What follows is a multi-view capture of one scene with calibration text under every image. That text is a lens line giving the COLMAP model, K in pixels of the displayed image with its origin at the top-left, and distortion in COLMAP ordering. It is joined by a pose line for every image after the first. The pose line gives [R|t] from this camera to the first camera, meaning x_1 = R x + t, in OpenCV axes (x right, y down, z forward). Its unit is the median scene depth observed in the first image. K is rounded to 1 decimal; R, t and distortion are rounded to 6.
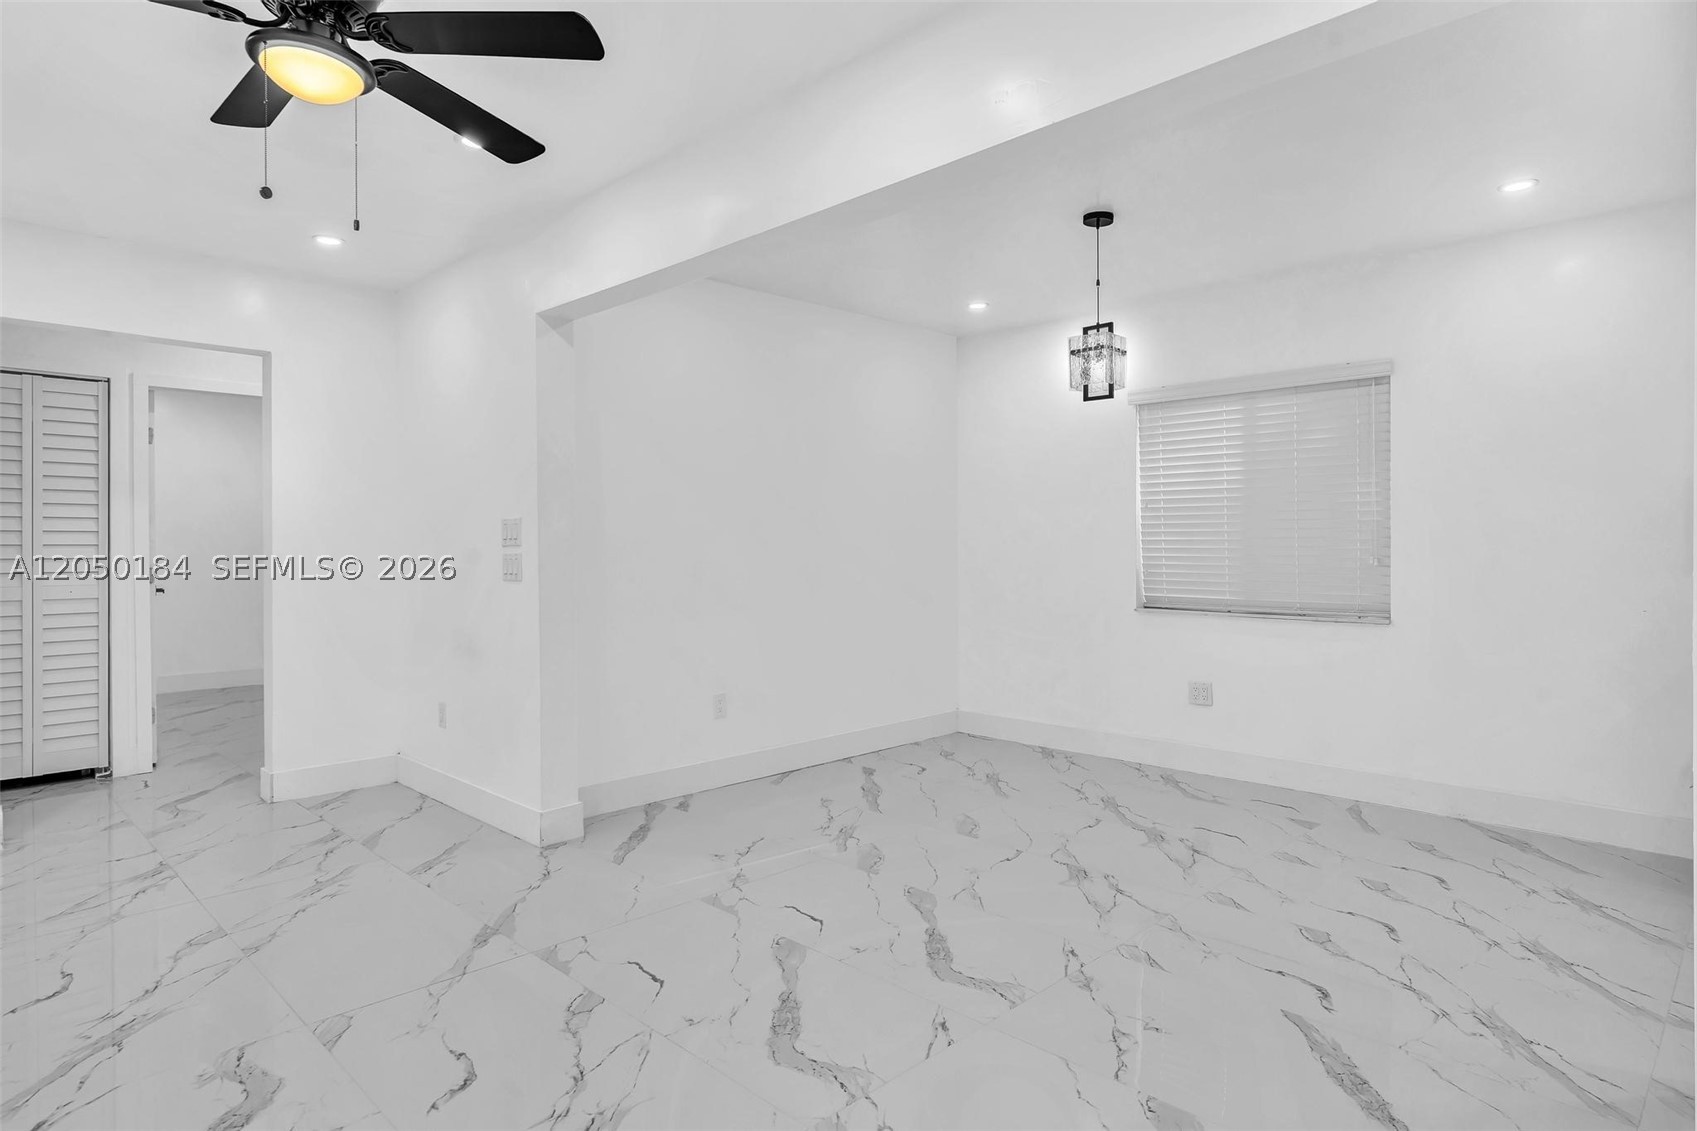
lens RADIAL K [[946.3, 0, 851.5], [0, 946.3, 562.6], [0, 0, 1]] dist [-0.001418, -0.001238]
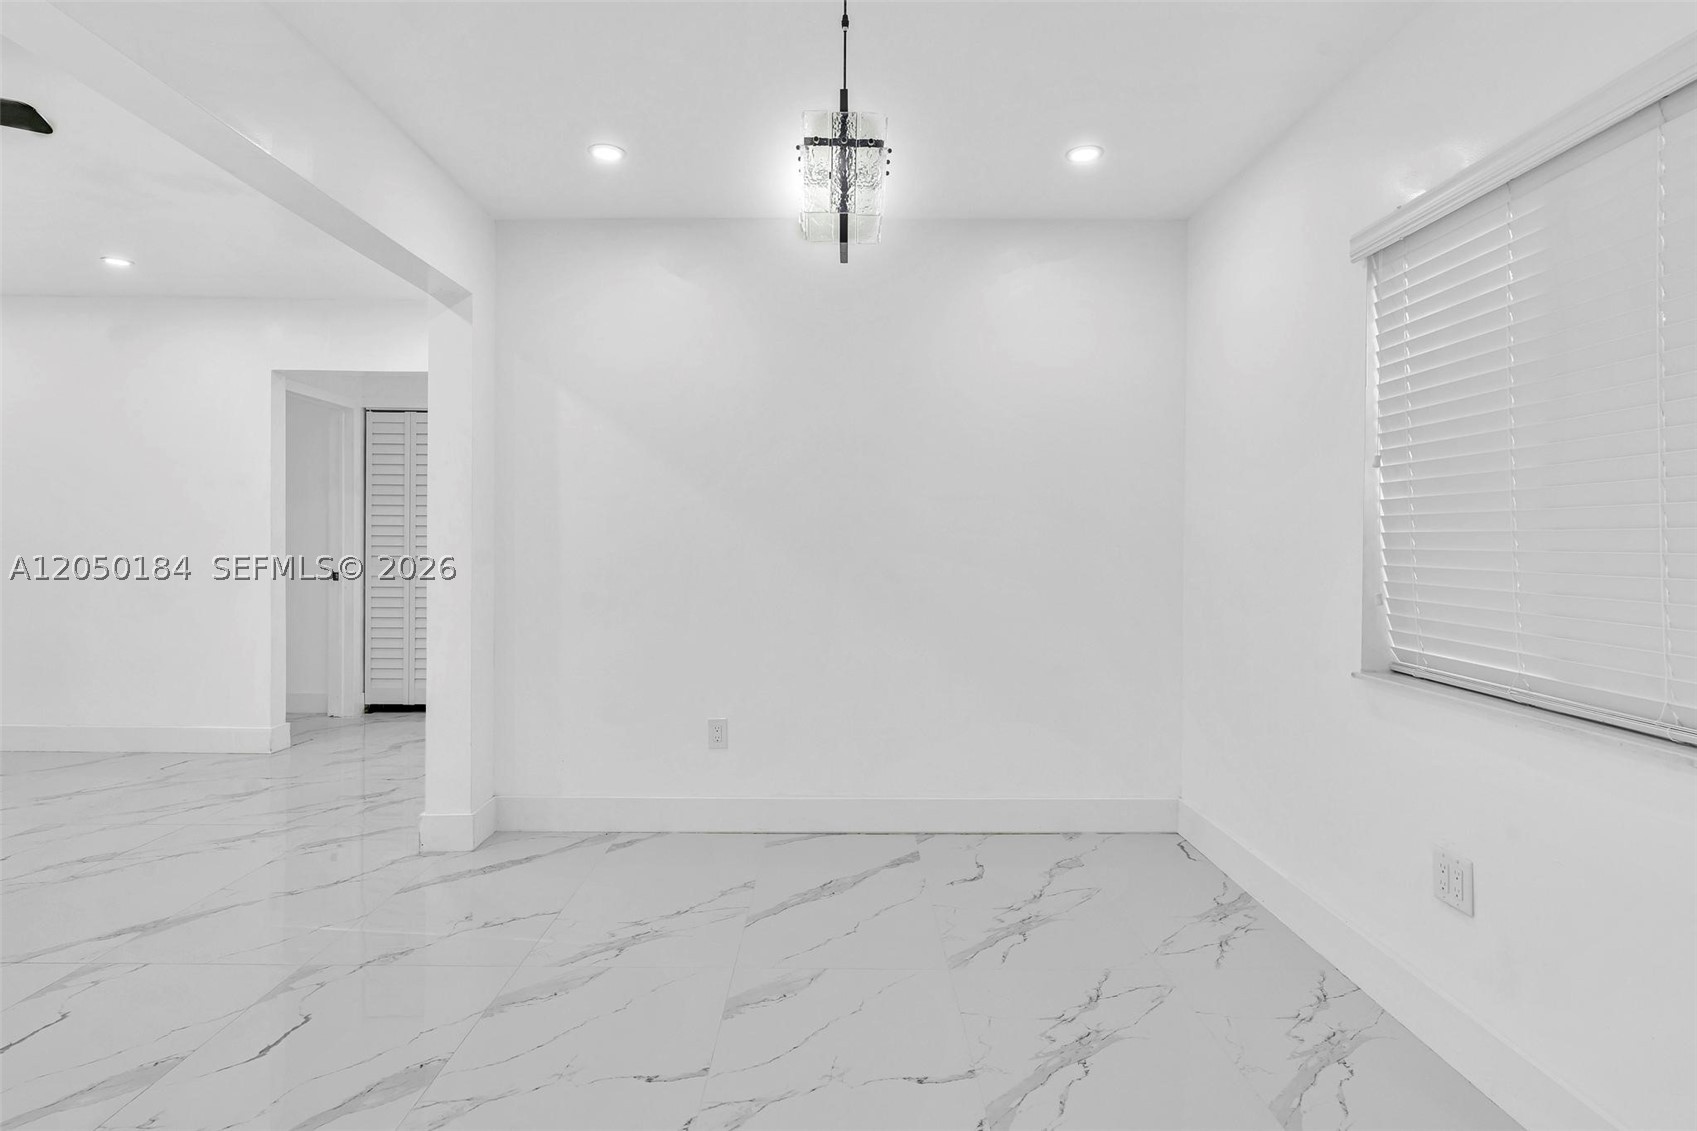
lens RADIAL K [[885.2, 0, 848.1], [0, 885.2, 555.3], [0, 0, 1]] dist [-0.000284, 0.000413]
pose [[0.705481, 0.018221, -0.708495, 0.527476], [-0.021147, 0.999766, 0.004654, -0.010922], [0.708413, 0.011699, 0.705701, 0.583471]]
